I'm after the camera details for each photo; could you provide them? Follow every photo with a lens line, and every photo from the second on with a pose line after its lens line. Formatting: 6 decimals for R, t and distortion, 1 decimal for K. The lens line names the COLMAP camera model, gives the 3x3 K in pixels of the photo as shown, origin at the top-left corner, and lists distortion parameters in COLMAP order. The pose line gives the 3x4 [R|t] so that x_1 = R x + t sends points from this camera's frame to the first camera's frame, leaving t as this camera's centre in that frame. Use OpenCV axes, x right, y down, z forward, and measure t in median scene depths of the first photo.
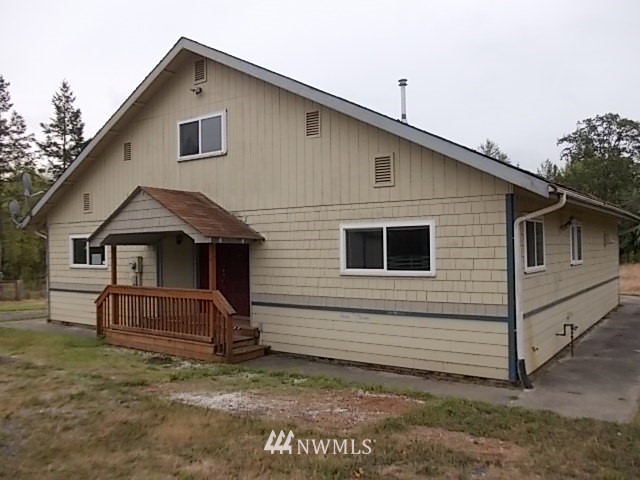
lens RADIAL K [[535.5, 0, 313.5], [0, 535.5, 241.2], [0, 0, 1]] dist [-0.013557, -0.008668]
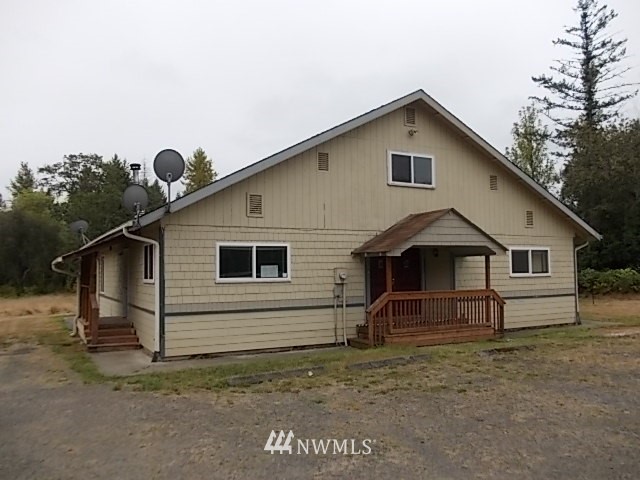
lens RADIAL K [[535.5, 0, 313.5], [0, 535.5, 241.2], [0, 0, 1]] dist [-0.013557, -0.008668]
pose [[0.443155, 0.057699, 0.894586, -1.673050], [-0.004104, 0.998047, -0.062339, 0.055751], [-0.896435, 0.023954, 0.442526, 0.789692]]
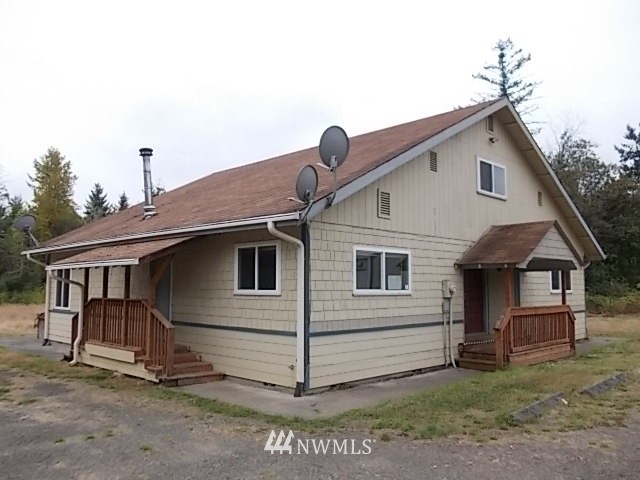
lens RADIAL K [[535.5, 0, 313.5], [0, 535.5, 241.2], [0, 0, 1]] dist [-0.013557, -0.008668]
pose [[0.155487, 0.100562, 0.982706, -1.680378], [-0.015174, 0.994931, -0.099412, 0.075407], [-0.987721, 0.000546, 0.156225, 1.435818]]
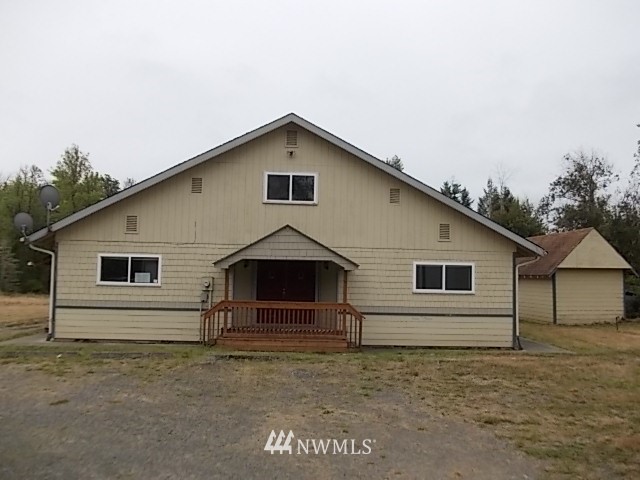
lens RADIAL K [[535.5, 0, 313.5], [0, 535.5, 241.2], [0, 0, 1]] dist [-0.013557, -0.008668]
pose [[0.788739, 0.068873, 0.610858, -1.150302], [-0.040664, 0.997373, -0.059947, 0.015938], [-0.613382, 0.022443, 0.789468, -0.089326]]
